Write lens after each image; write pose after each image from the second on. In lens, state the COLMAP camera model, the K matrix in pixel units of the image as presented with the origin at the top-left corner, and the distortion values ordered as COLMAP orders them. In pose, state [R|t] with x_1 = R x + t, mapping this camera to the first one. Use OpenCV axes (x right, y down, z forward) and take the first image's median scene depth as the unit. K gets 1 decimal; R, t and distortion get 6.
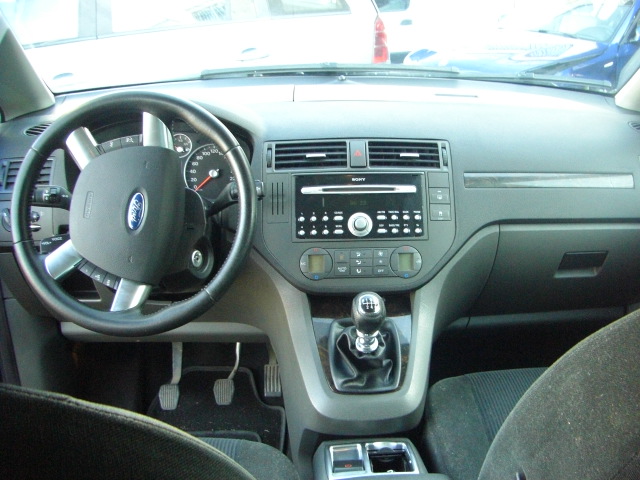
lens RADIAL K [[695.2, 0, 320.0], [0, 695.2, 240.2], [0, 0, 1]] dist [-0.140013, 0.000000]
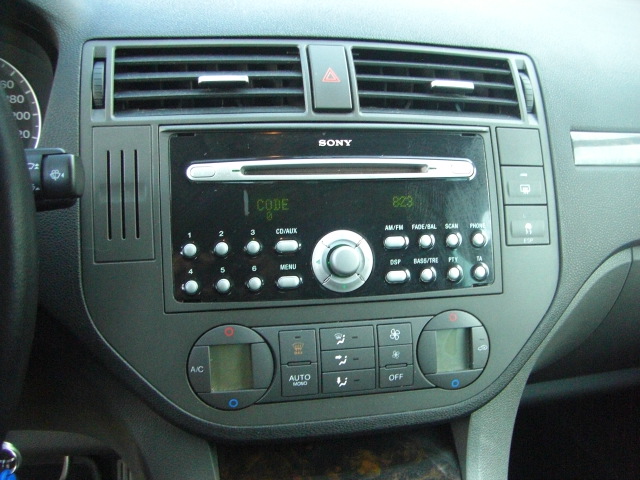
lens RADIAL K [[695.2, 0, 321.4], [0, 695.2, 239.3], [0, 0, 1]] dist [-0.140013, 0.000000]
pose [[0.976270, -0.018766, 0.215741, -0.037085], [0.002138, 0.997025, 0.077052, -0.063747], [-0.216545, -0.074762, 0.973406, 0.620657]]
